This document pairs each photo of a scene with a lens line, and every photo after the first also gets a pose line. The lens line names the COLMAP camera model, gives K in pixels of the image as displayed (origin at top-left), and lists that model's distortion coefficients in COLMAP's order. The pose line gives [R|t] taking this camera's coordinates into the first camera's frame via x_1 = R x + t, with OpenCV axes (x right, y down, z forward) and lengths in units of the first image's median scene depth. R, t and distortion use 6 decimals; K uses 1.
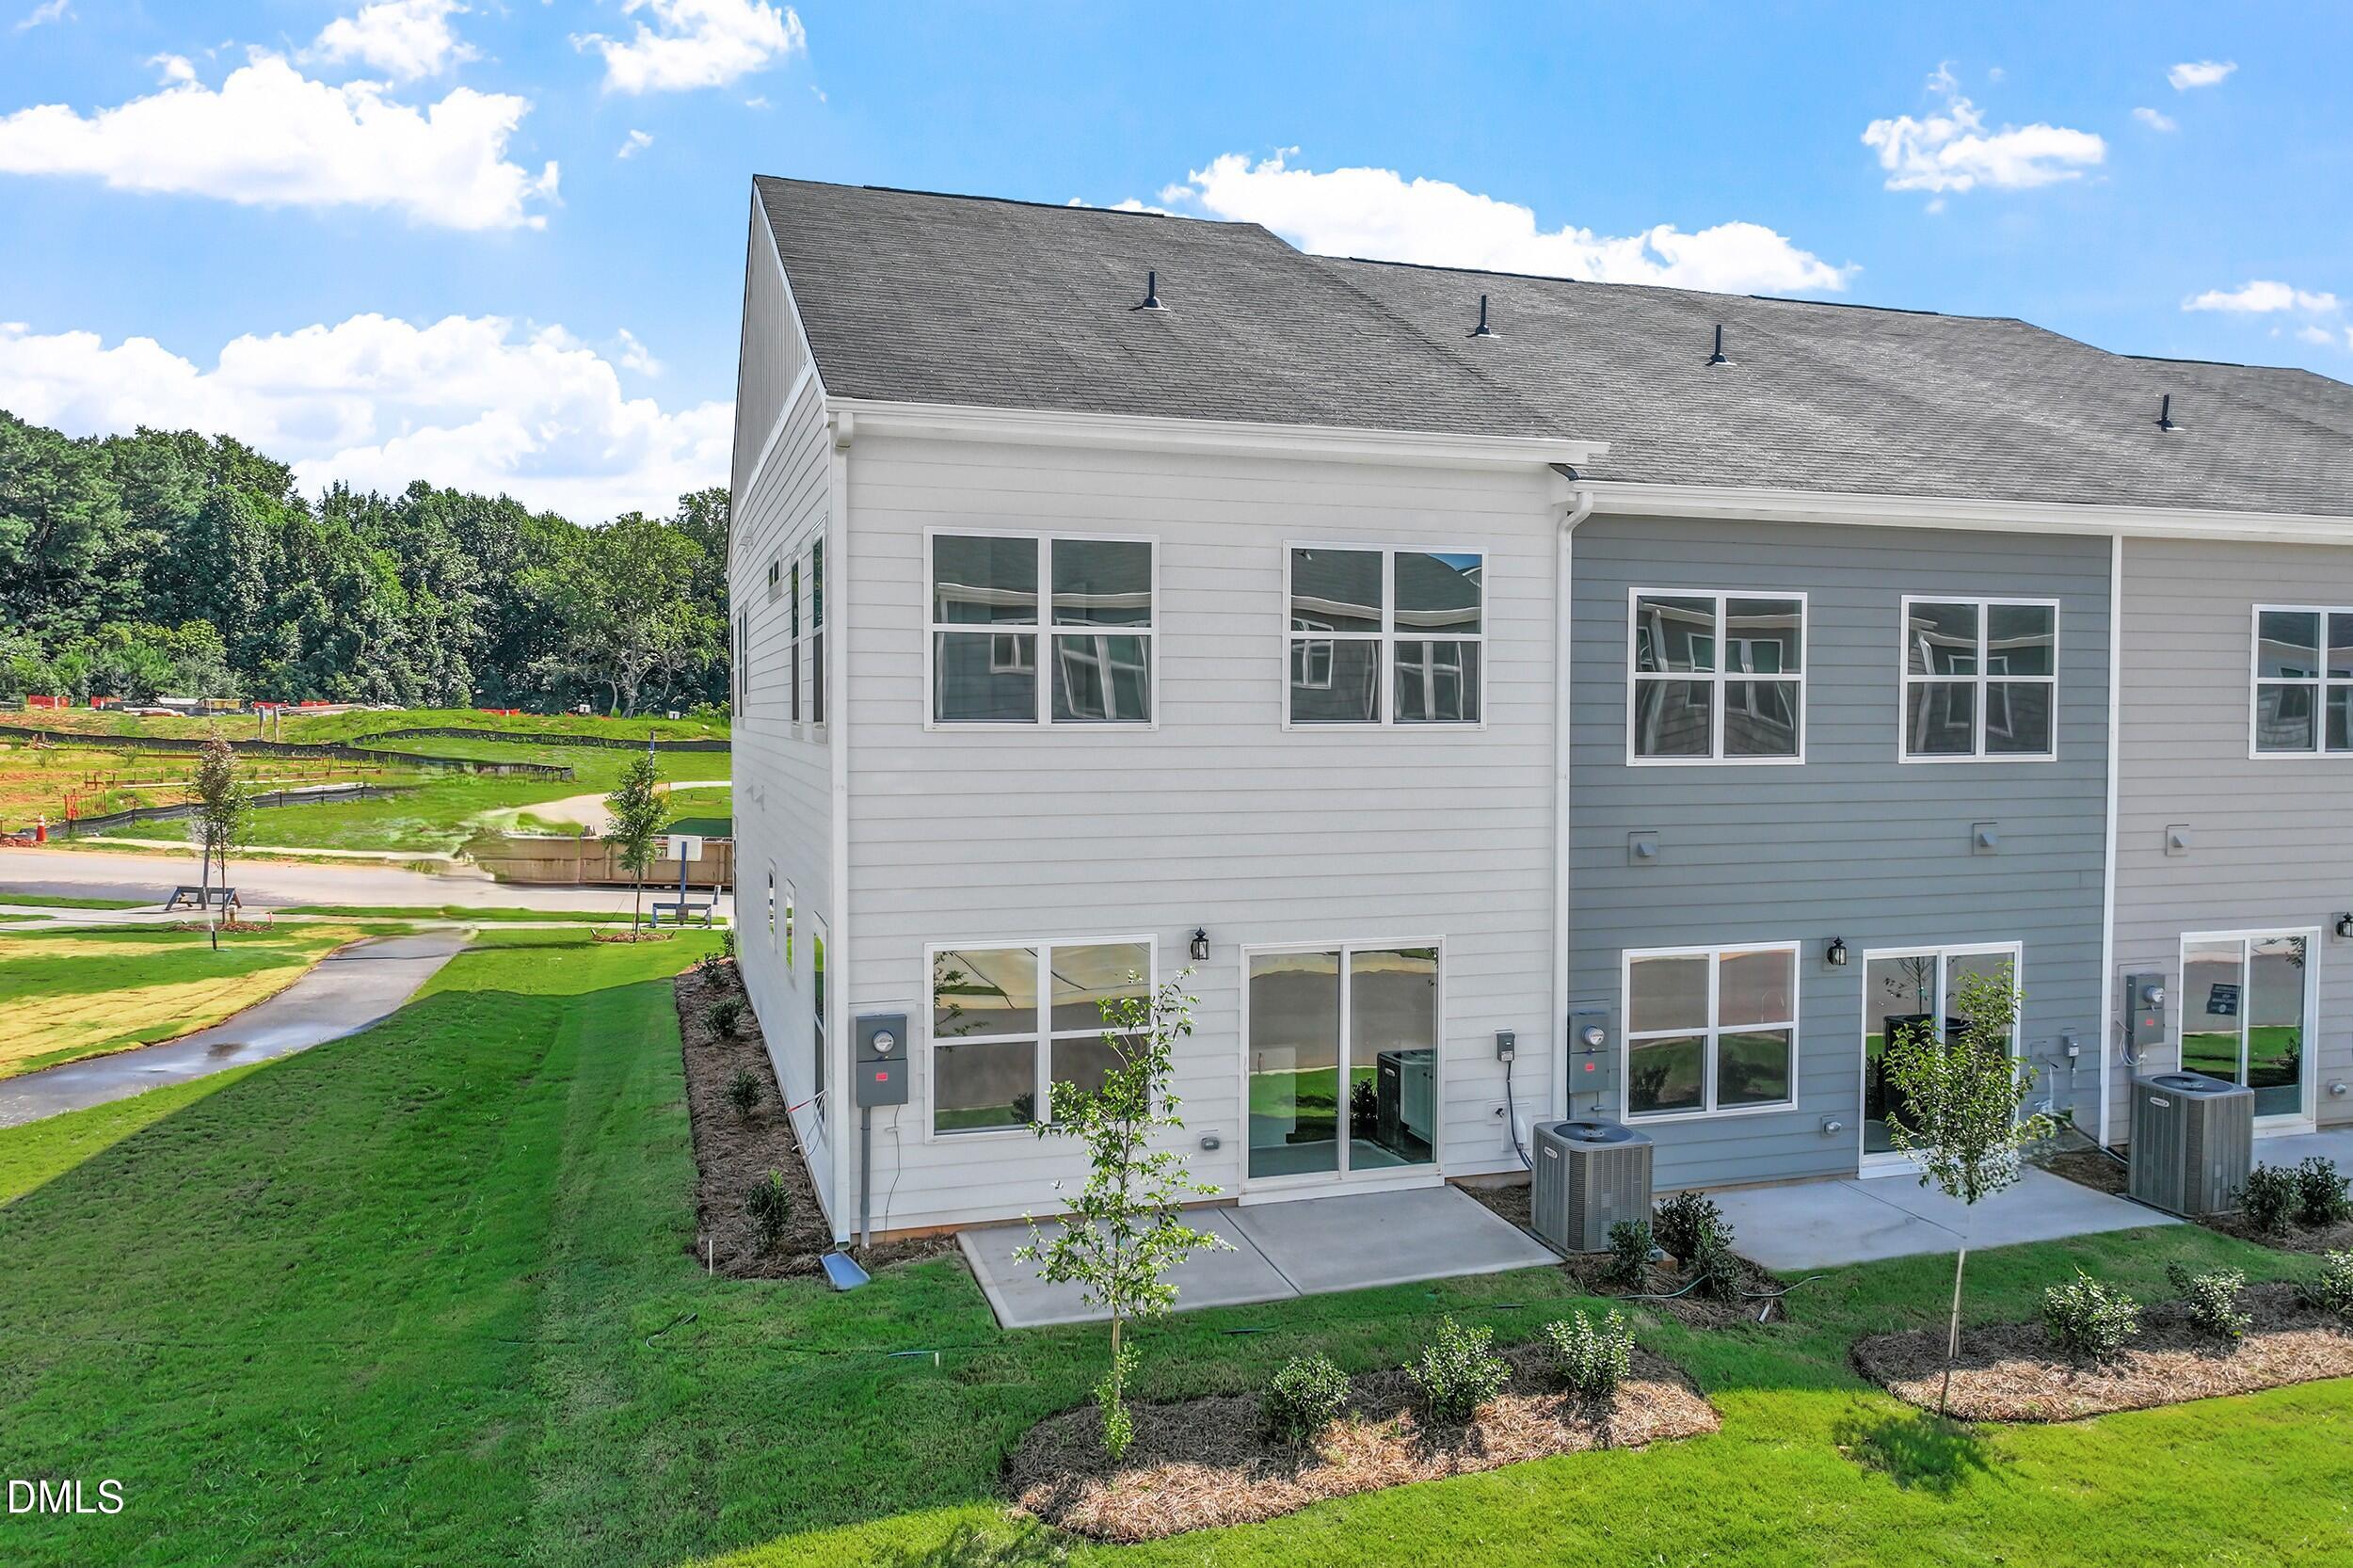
lens RADIAL K [[1614.3, 0, 1176.5], [0, 1614.3, 784.0], [0, 0, 1]] dist [0.005542, 0.004527]
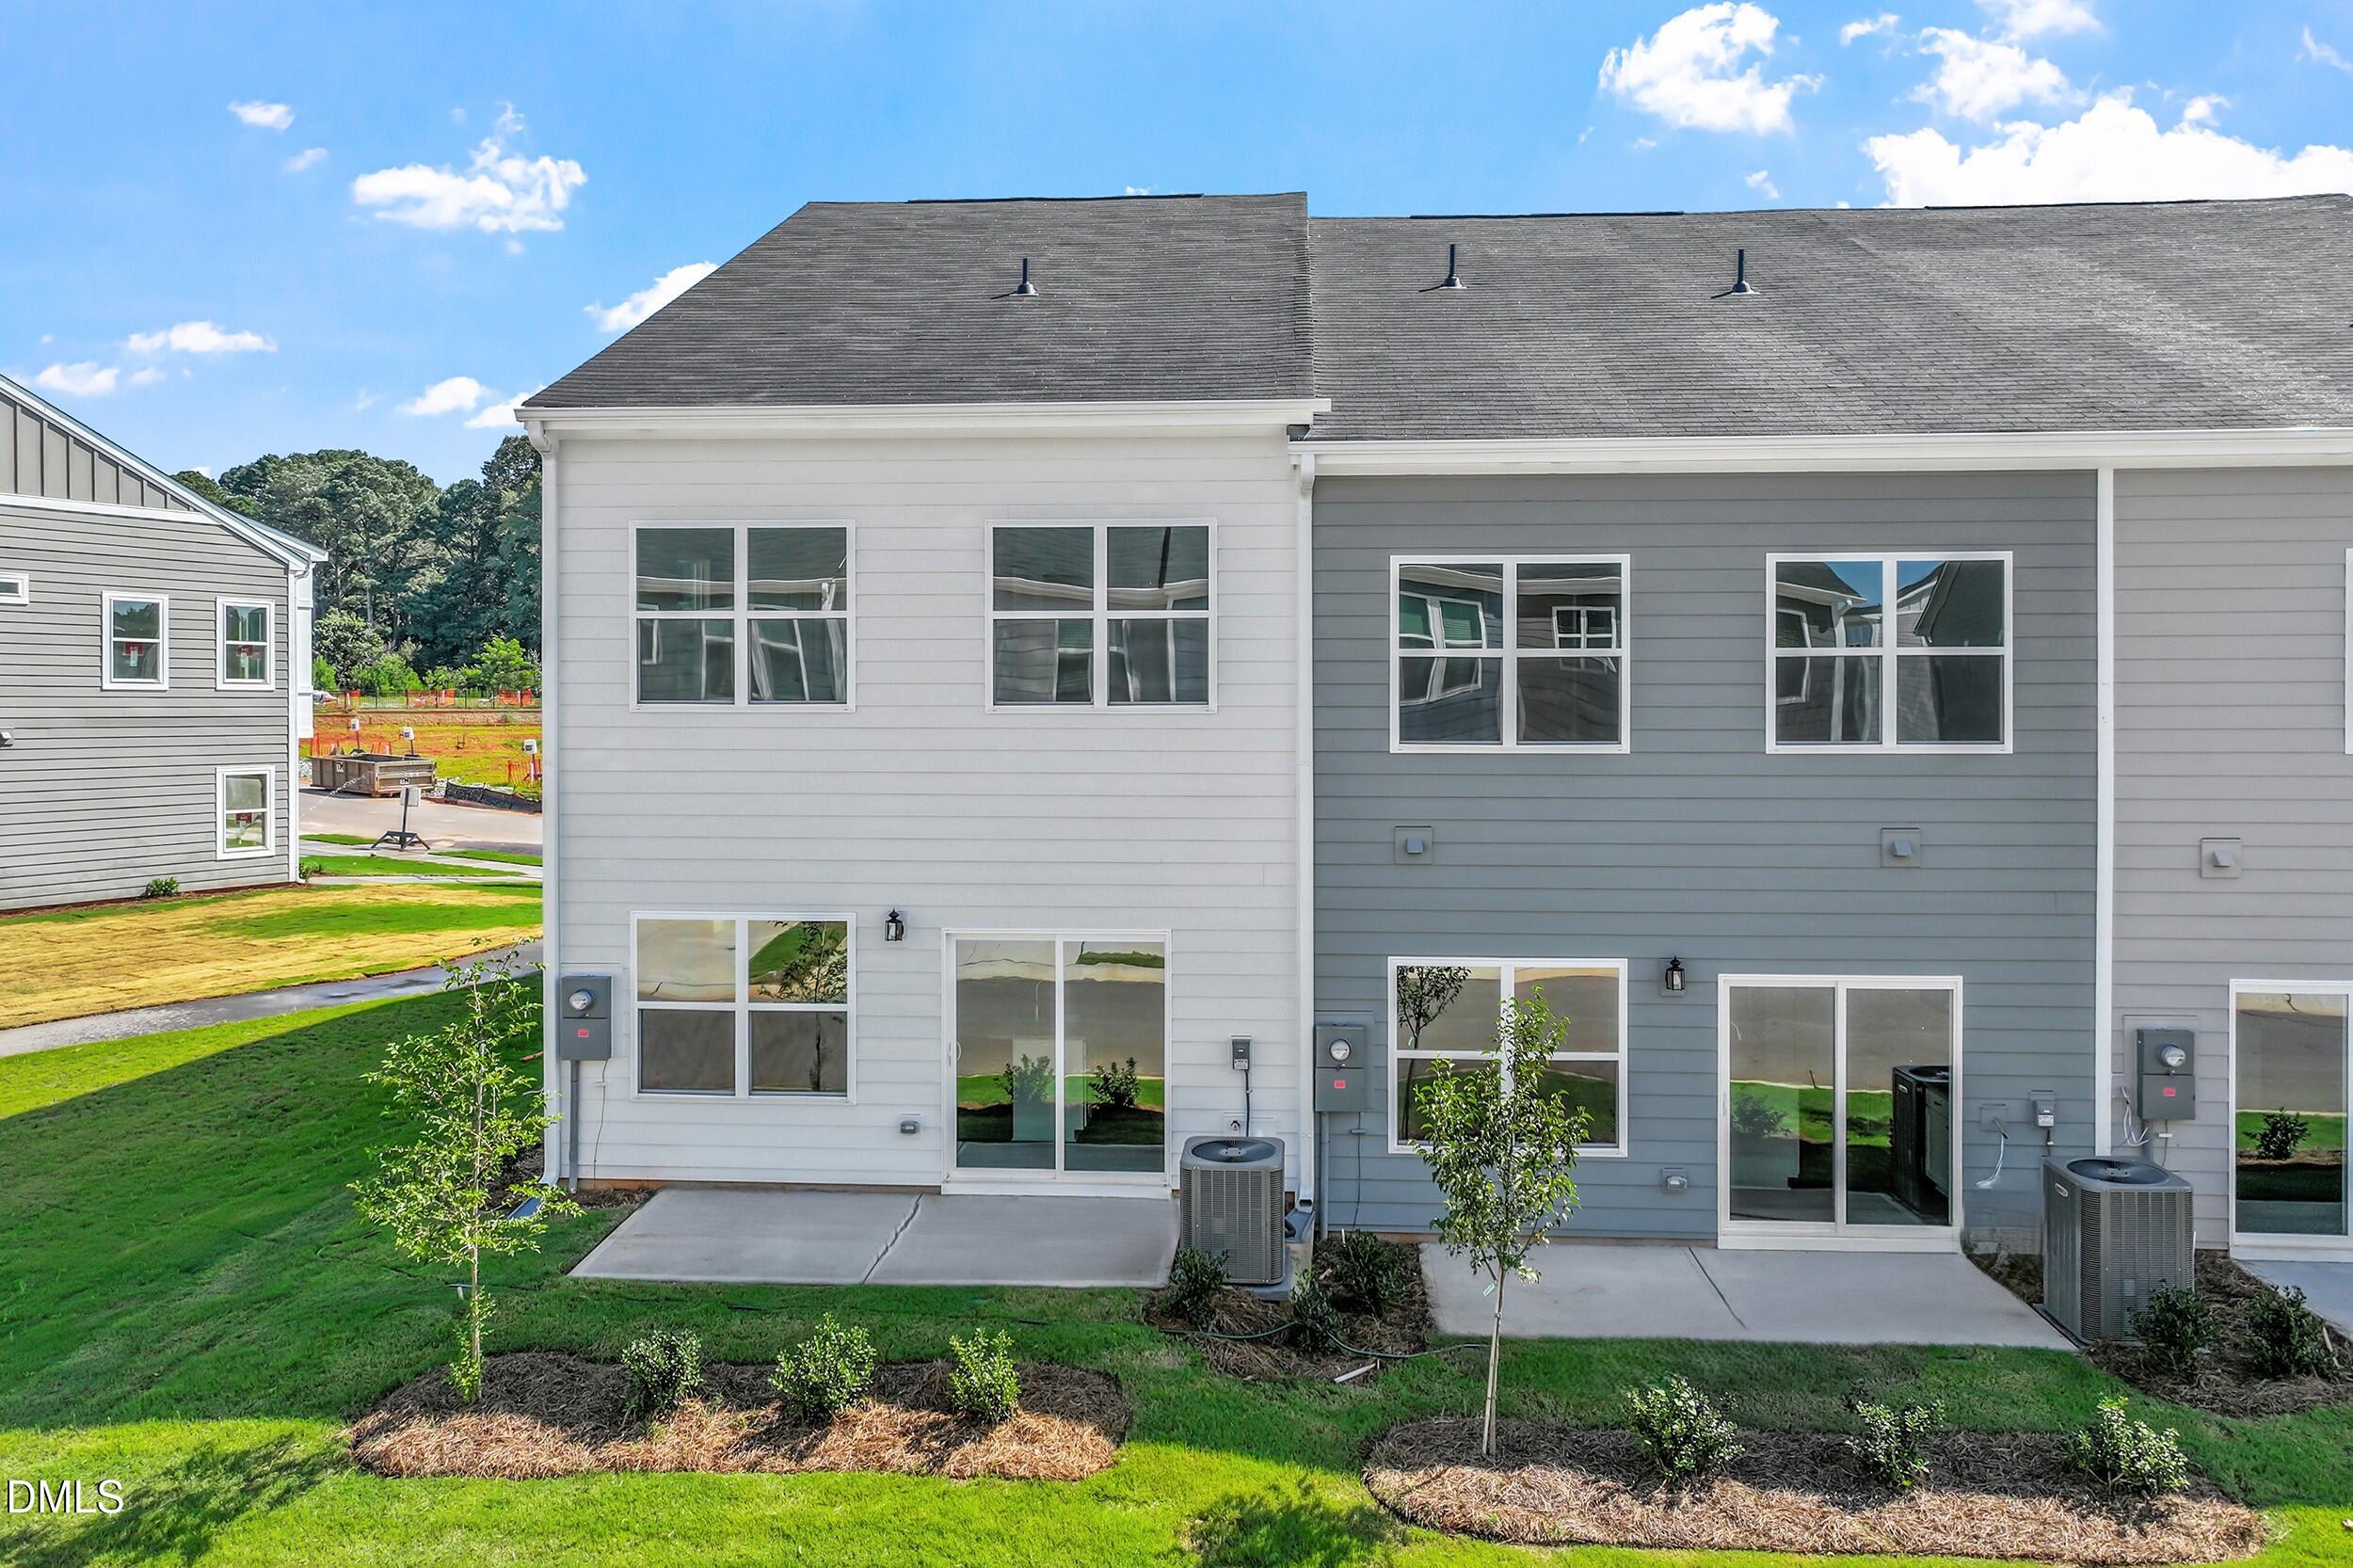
lens RADIAL K [[1642.7, 0, 1176.5], [0, 1642.7, 723.0], [0, 0, 1]] dist [0.004109, 0.002492]
pose [[0.932415, 0.003044, -0.361376, 0.525202], [-0.015000, 0.999429, -0.030283, 0.002037], [0.361078, 0.033657, 0.931928, 0.105748]]
